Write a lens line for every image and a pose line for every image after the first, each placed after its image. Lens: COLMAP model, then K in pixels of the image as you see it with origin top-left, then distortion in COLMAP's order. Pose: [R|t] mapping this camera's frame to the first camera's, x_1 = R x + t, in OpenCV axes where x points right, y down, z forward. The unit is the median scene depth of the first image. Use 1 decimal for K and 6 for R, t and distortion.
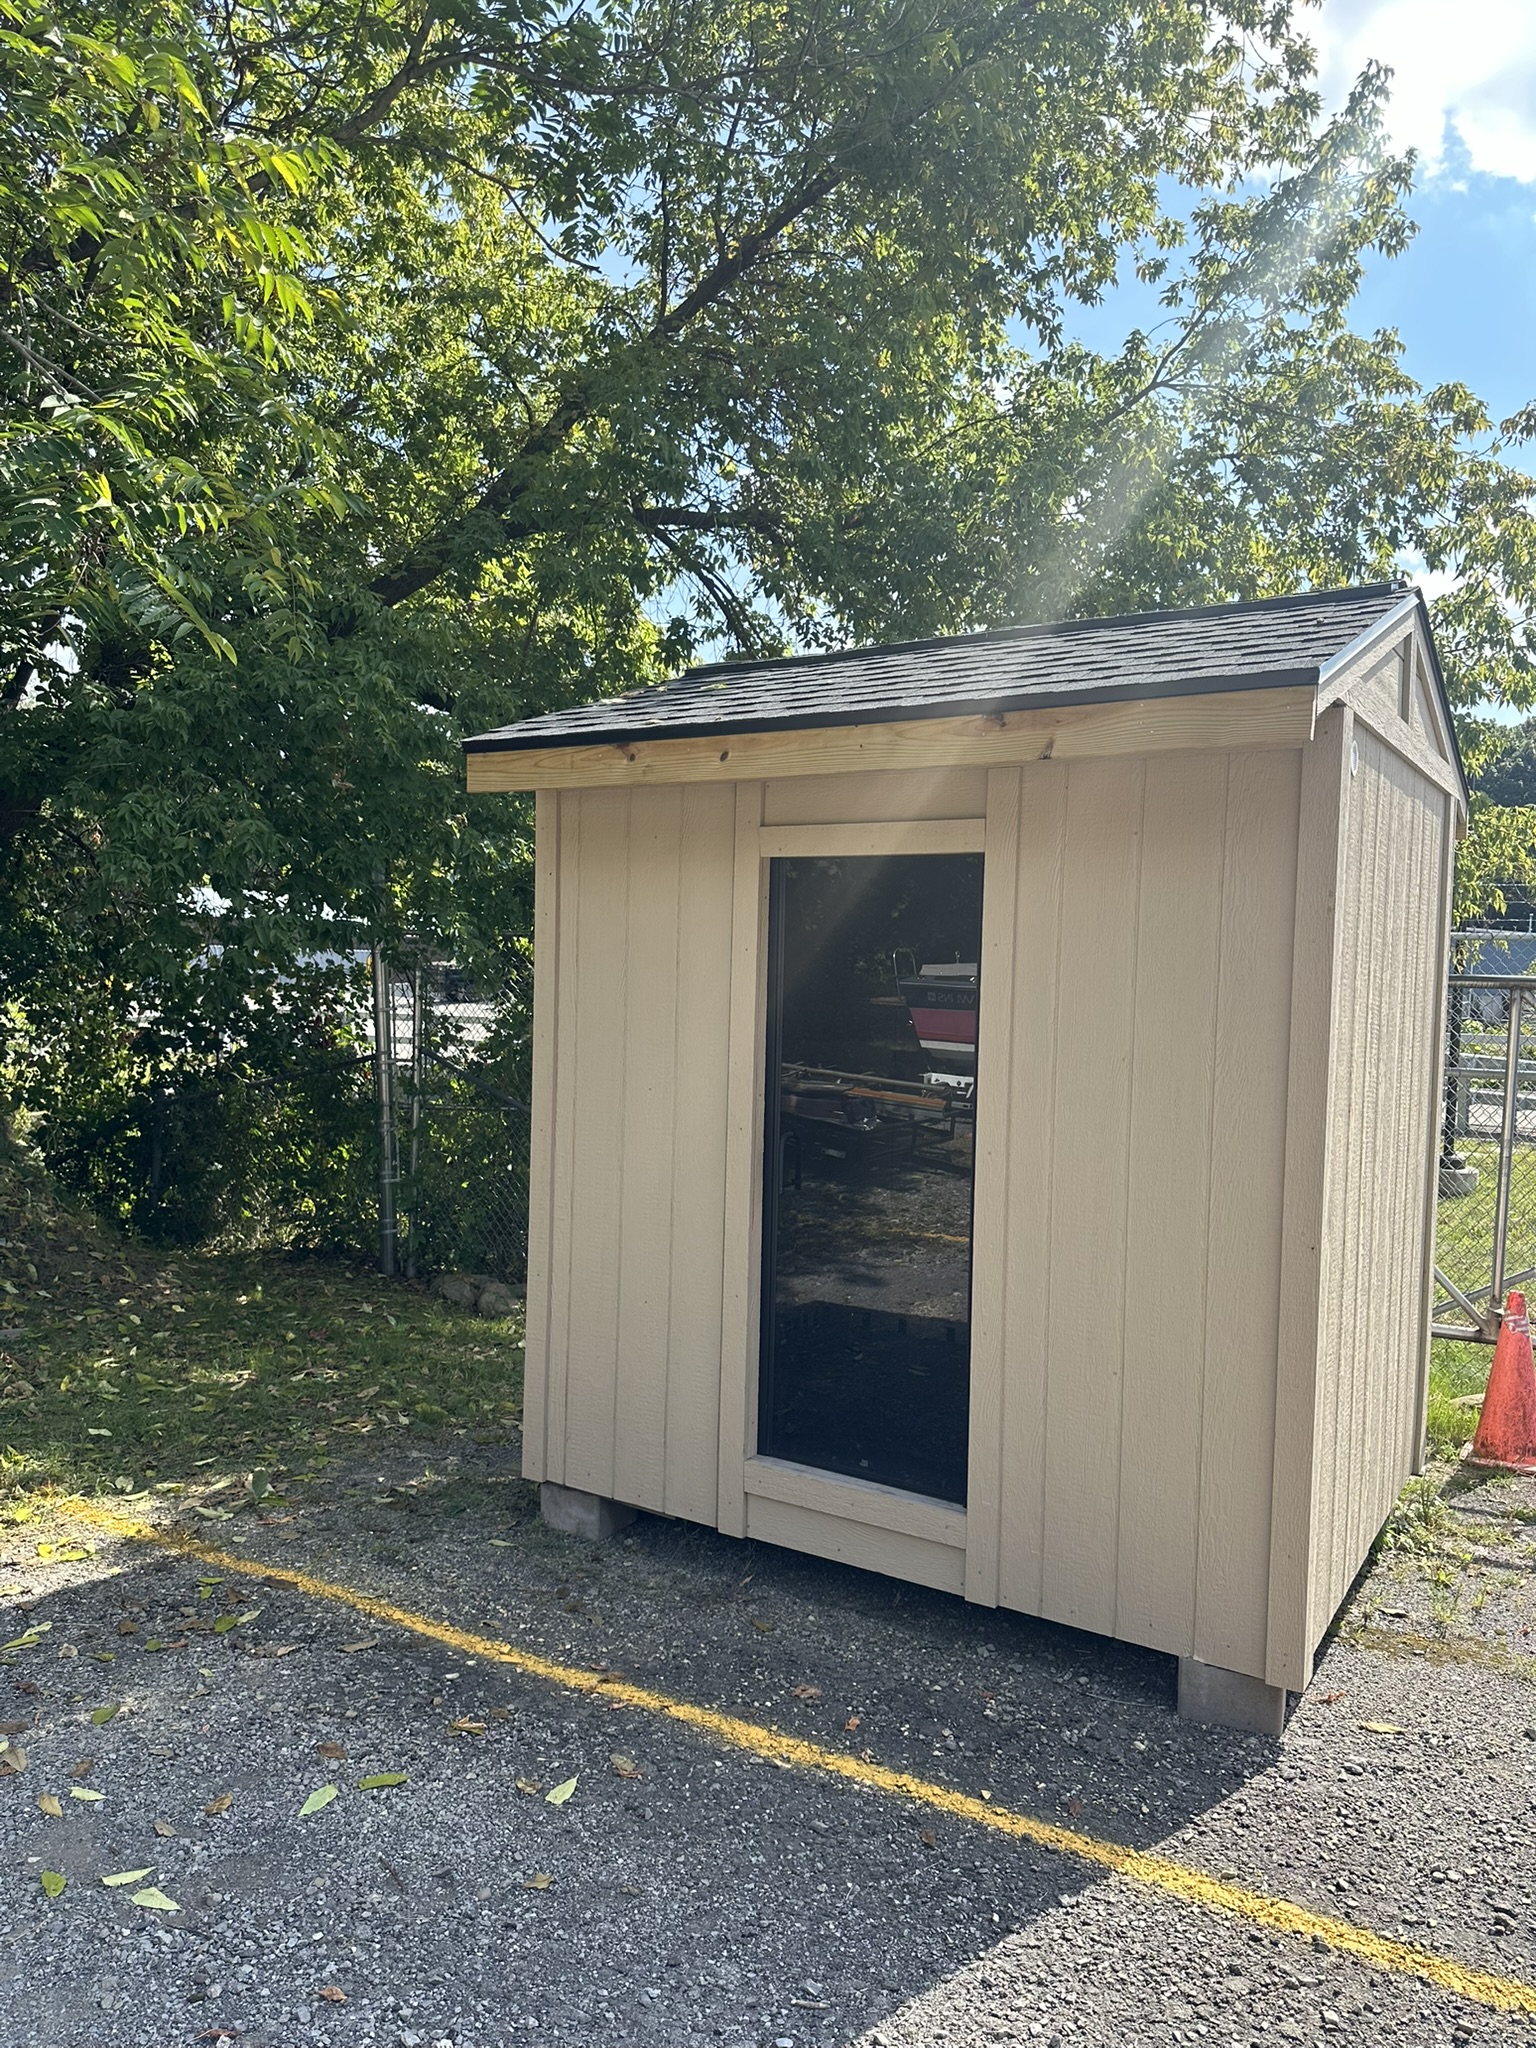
lens RADIAL K [[1453.1, 0, 766.8], [0, 1453.1, 1021.4], [0, 0, 1]] dist [0.005589, -0.012868]
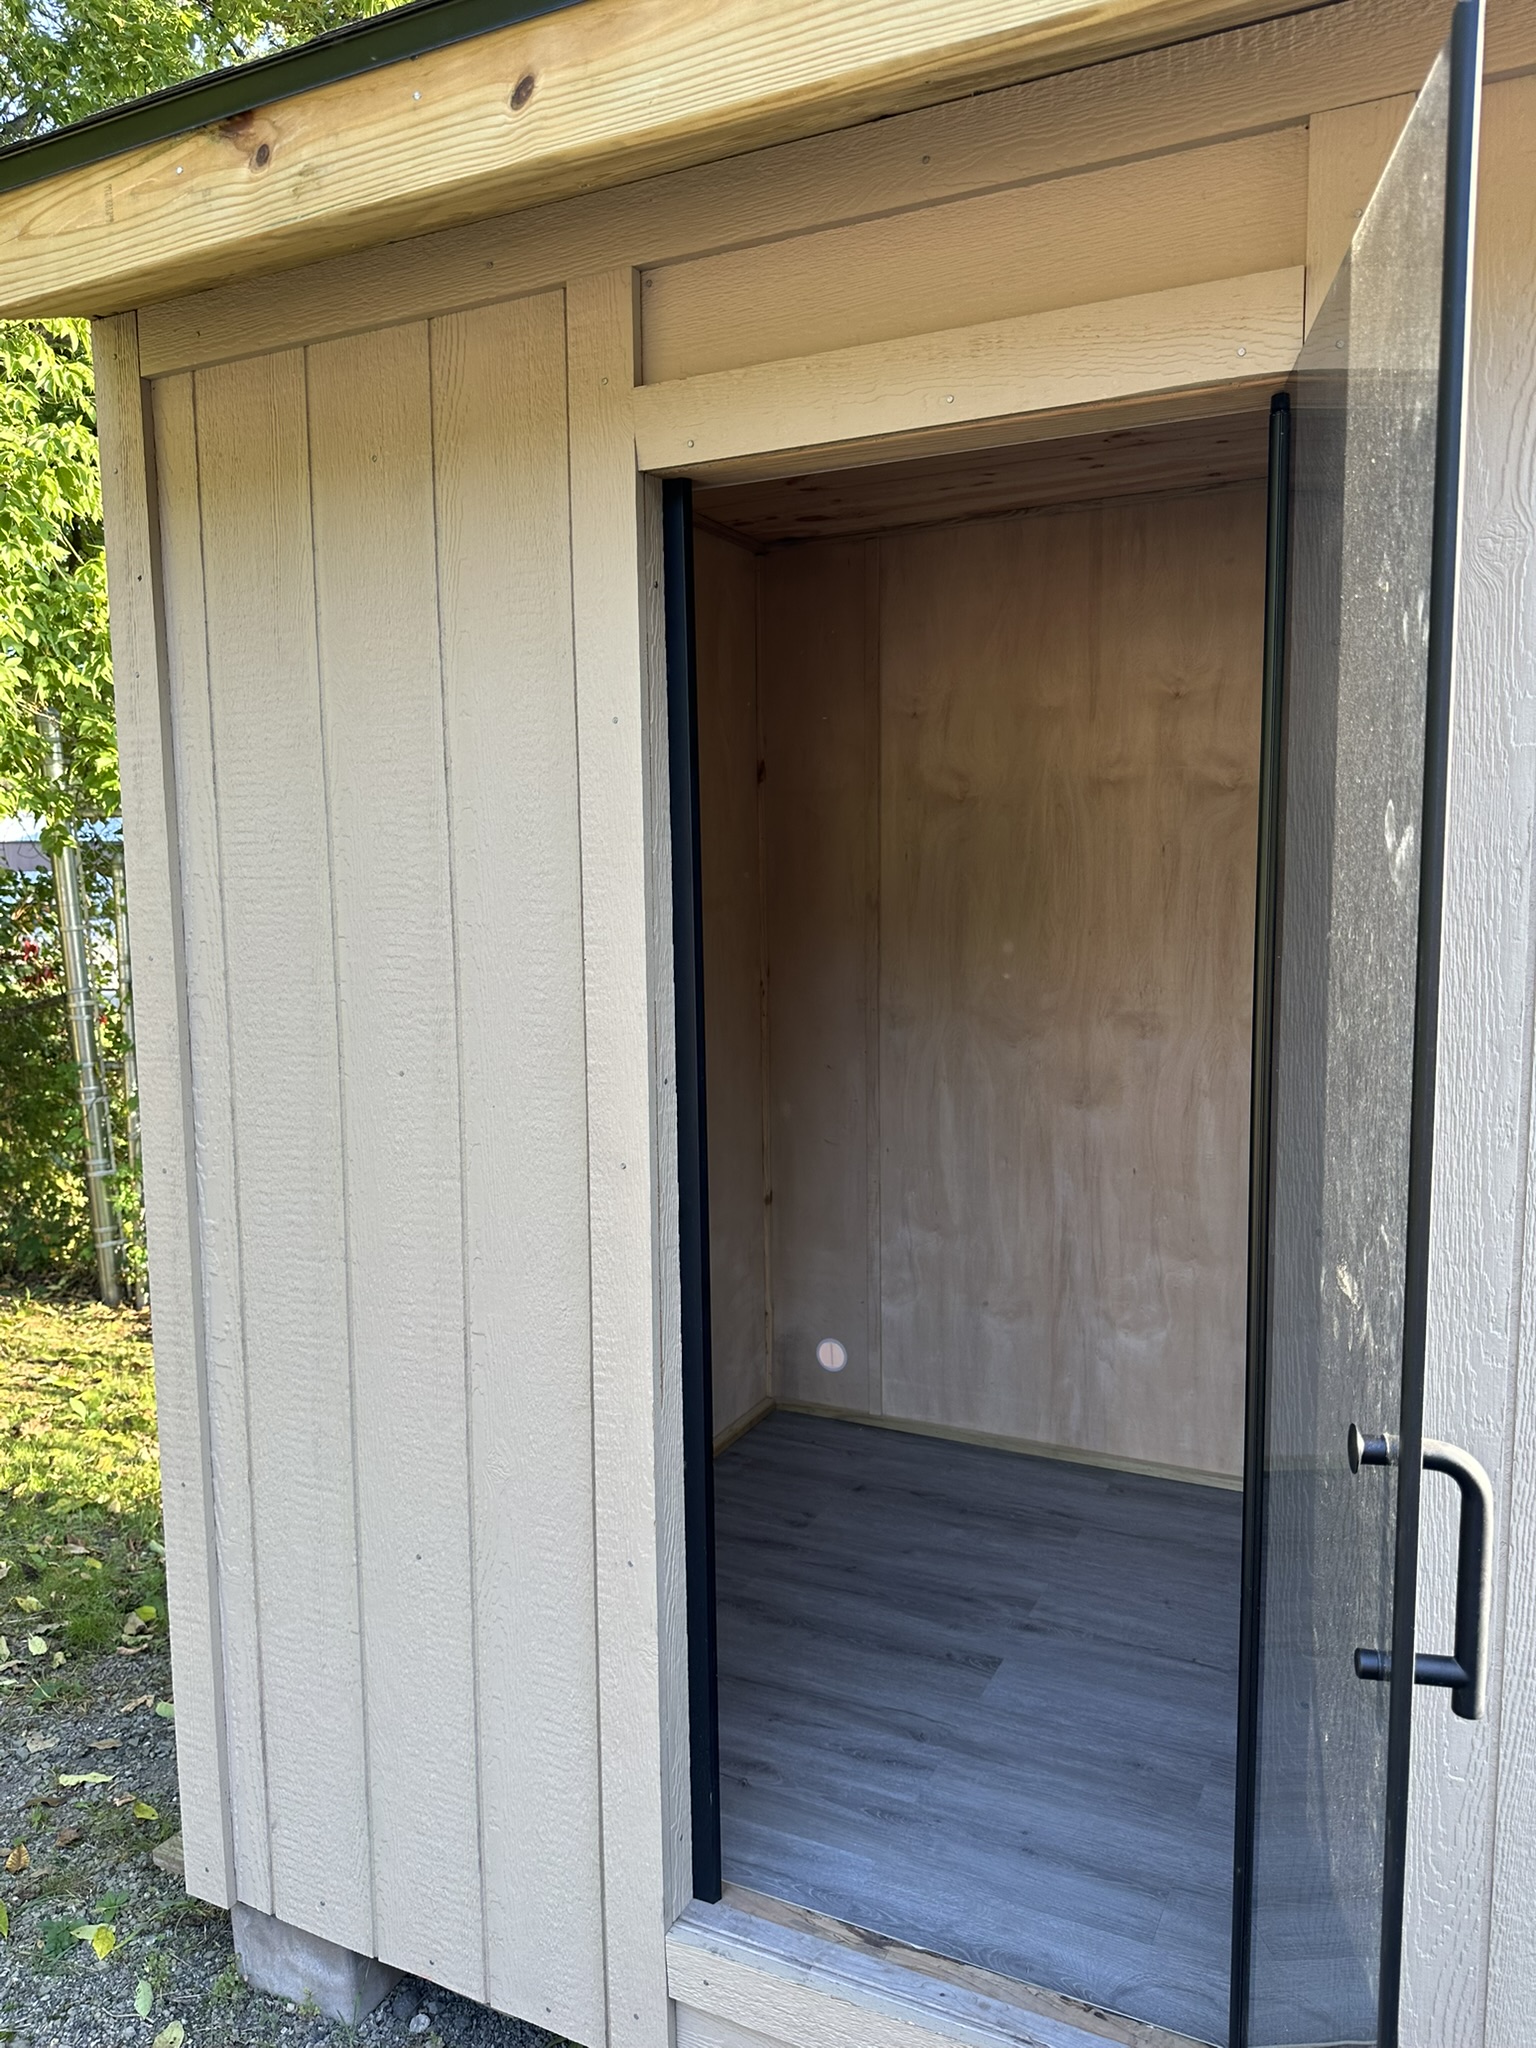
lens RADIAL K [[1453.1, 0, 763.2], [0, 1453.1, 1021.0], [0, 0, 1]] dist [0.005589, -0.012868]
pose [[0.993140, -0.051117, 0.105170, -0.018186], [0.044733, 0.997061, 0.062190, 0.009073], [-0.108040, -0.057058, 0.992508, 0.562292]]
